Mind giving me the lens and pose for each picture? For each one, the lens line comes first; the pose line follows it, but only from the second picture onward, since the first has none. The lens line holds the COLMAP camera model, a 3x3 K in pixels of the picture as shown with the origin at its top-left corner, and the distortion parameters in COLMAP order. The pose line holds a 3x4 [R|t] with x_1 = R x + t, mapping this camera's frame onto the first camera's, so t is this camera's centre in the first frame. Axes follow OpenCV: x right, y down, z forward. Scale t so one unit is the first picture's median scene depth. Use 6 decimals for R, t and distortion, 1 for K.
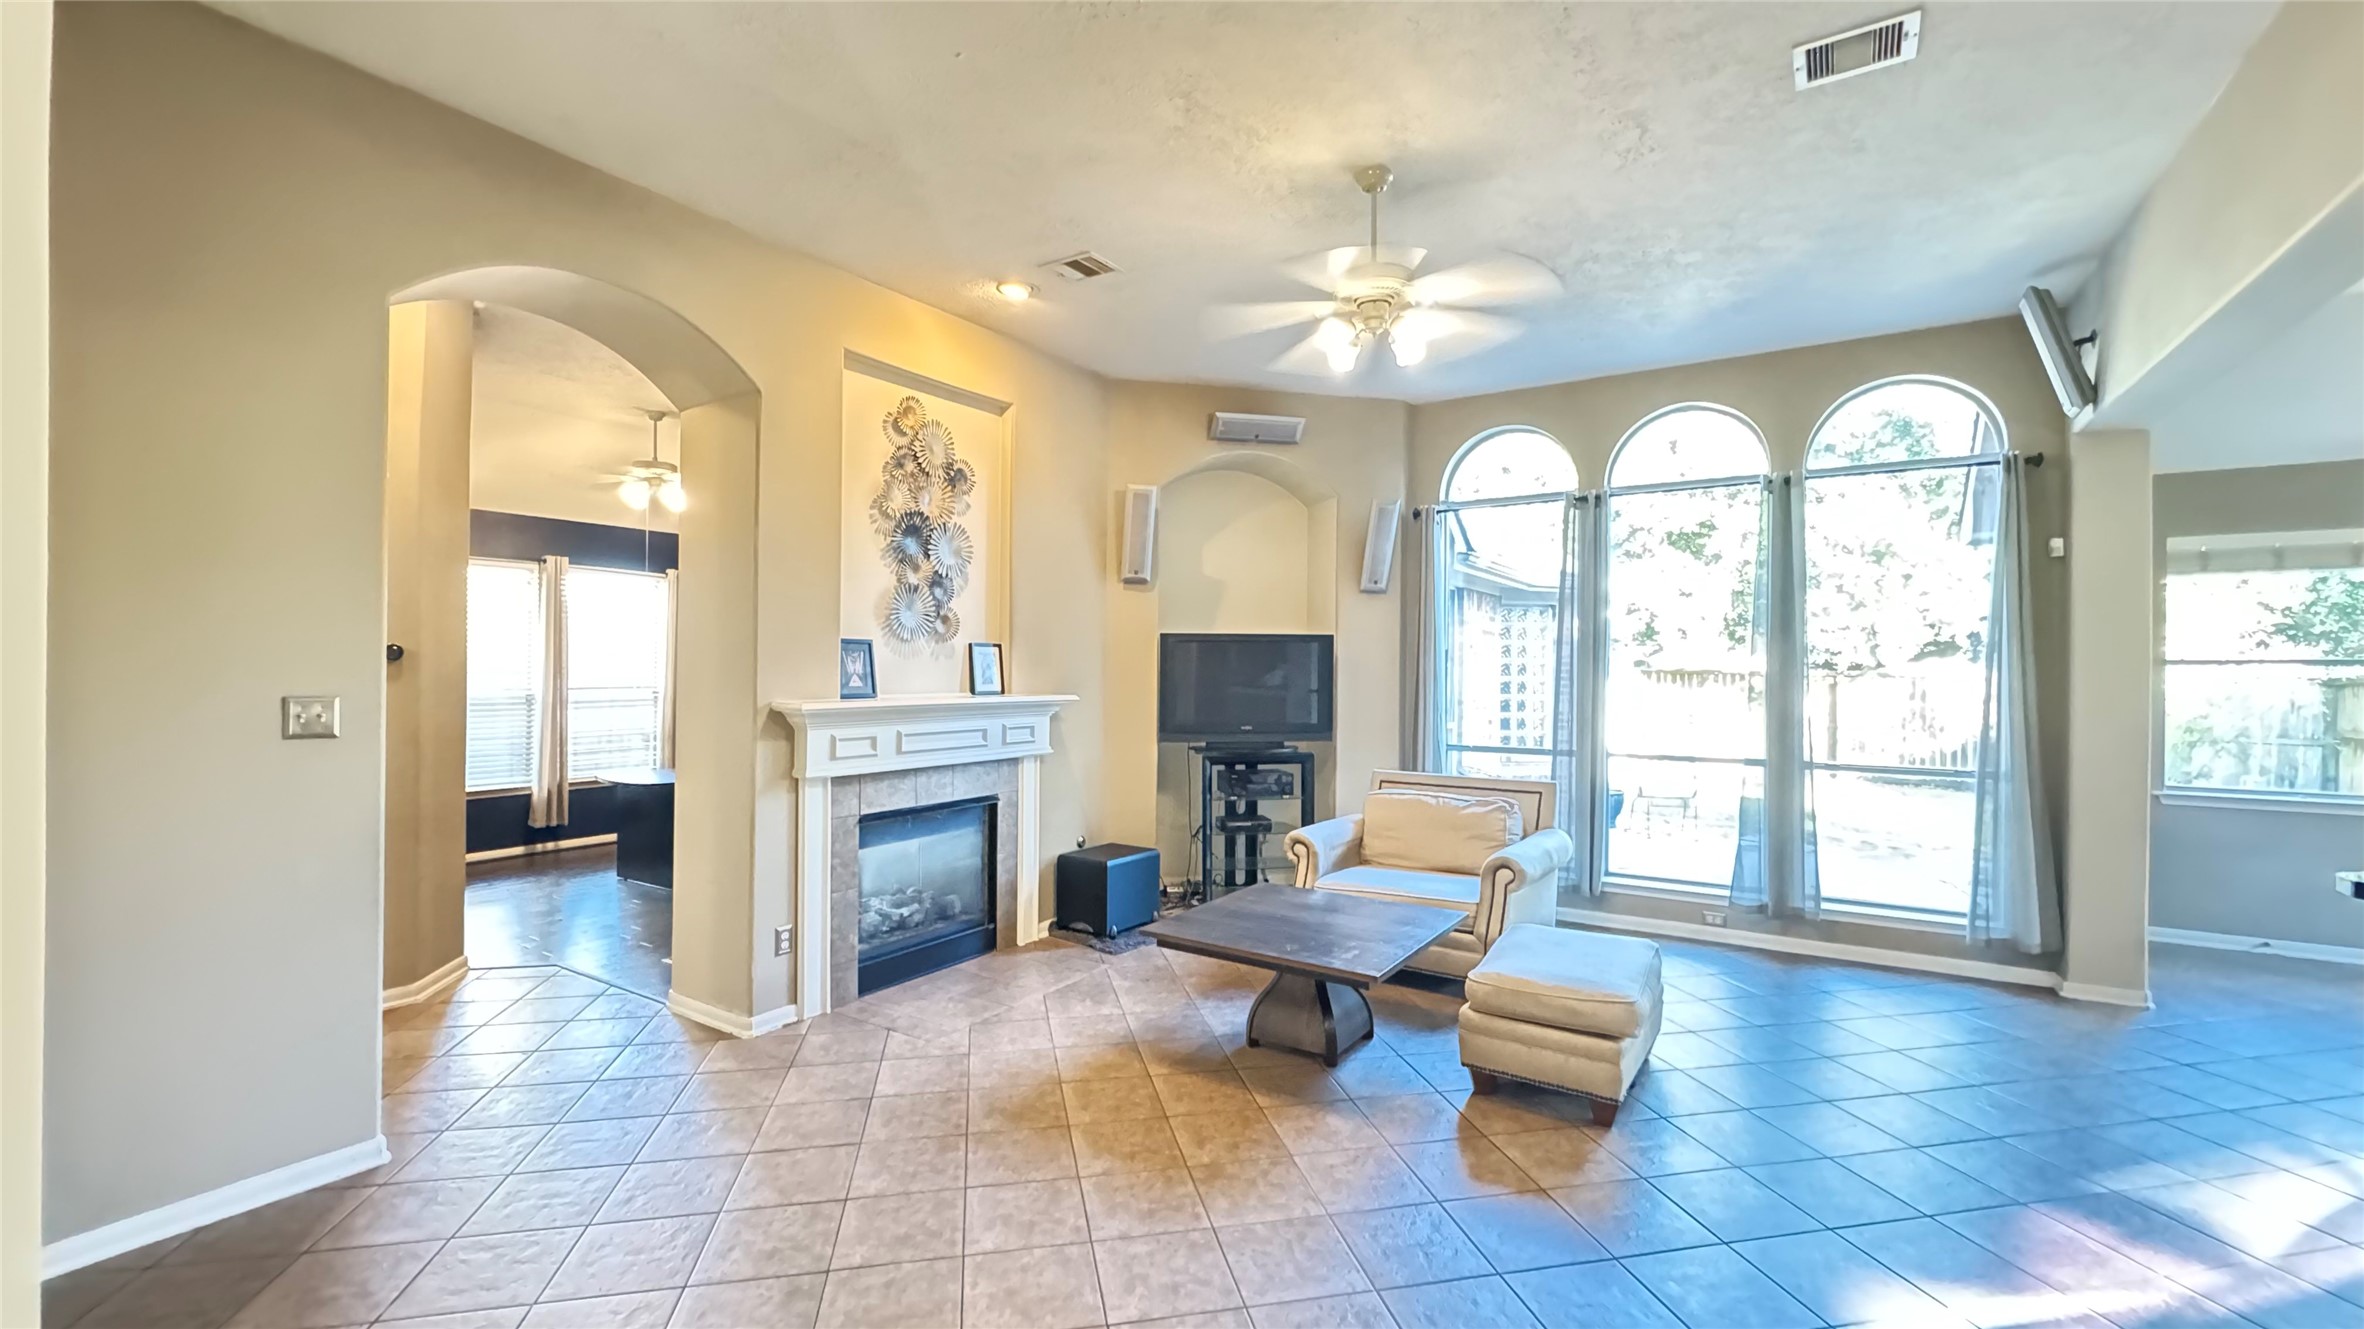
lens RADIAL K [[958.5, 0, 1182.0], [0, 958.5, 664.5], [0, 0, 1]] dist [-0.002838, -0.000894]
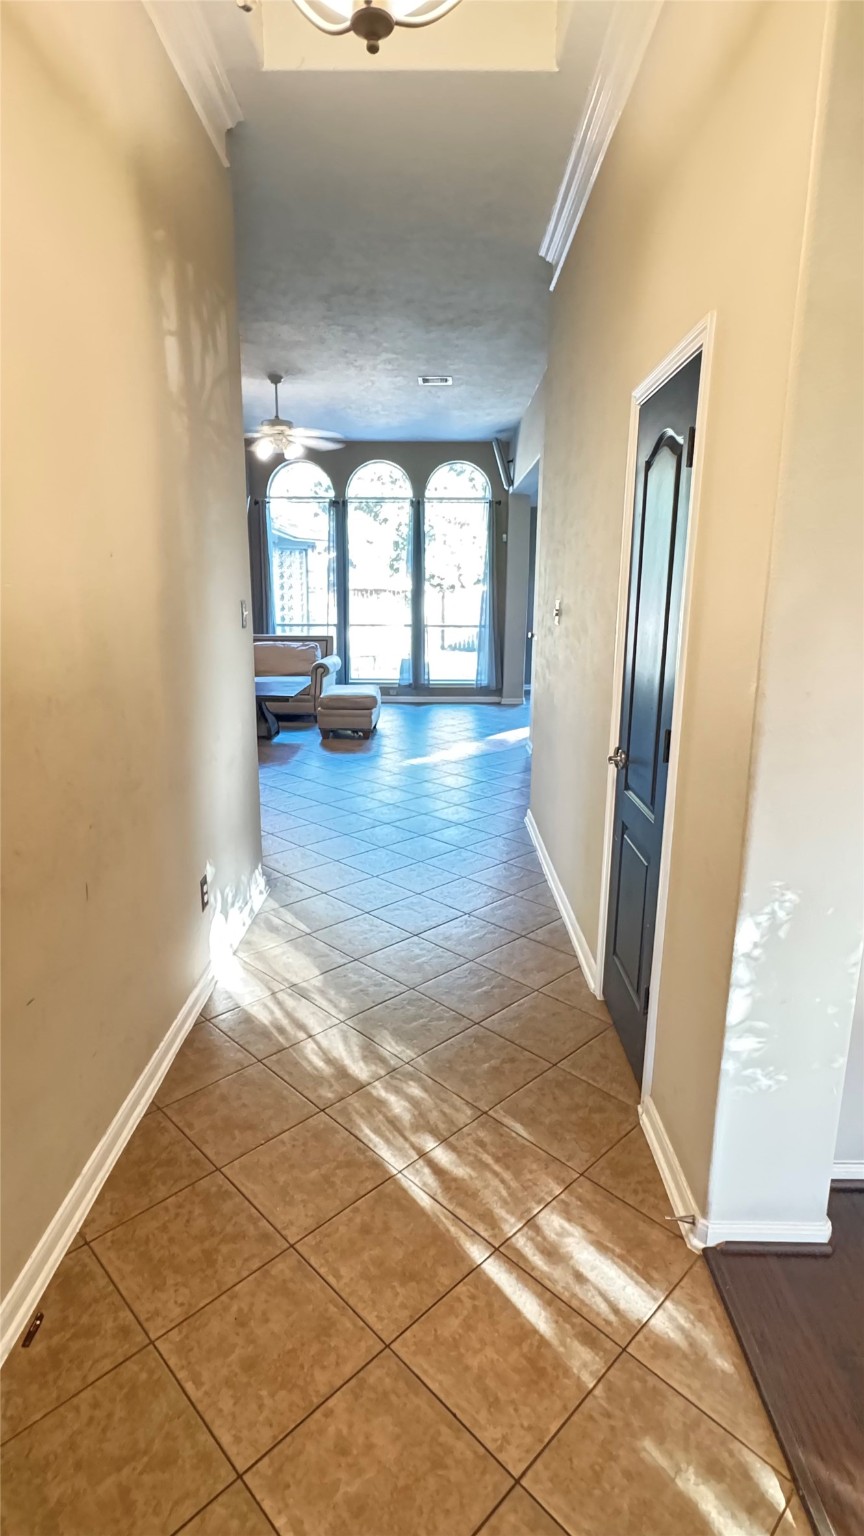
lens RADIAL K [[734.0, 0, 432.0], [0, 734.0, 768.0], [0, 0, 1]] dist [0.001556, 0.000049]
pose [[0.837935, -0.128672, 0.530385, -0.391980], [-0.002632, 0.970847, 0.239686, 0.009993], [-0.545764, -0.202237, 0.813168, -0.636041]]
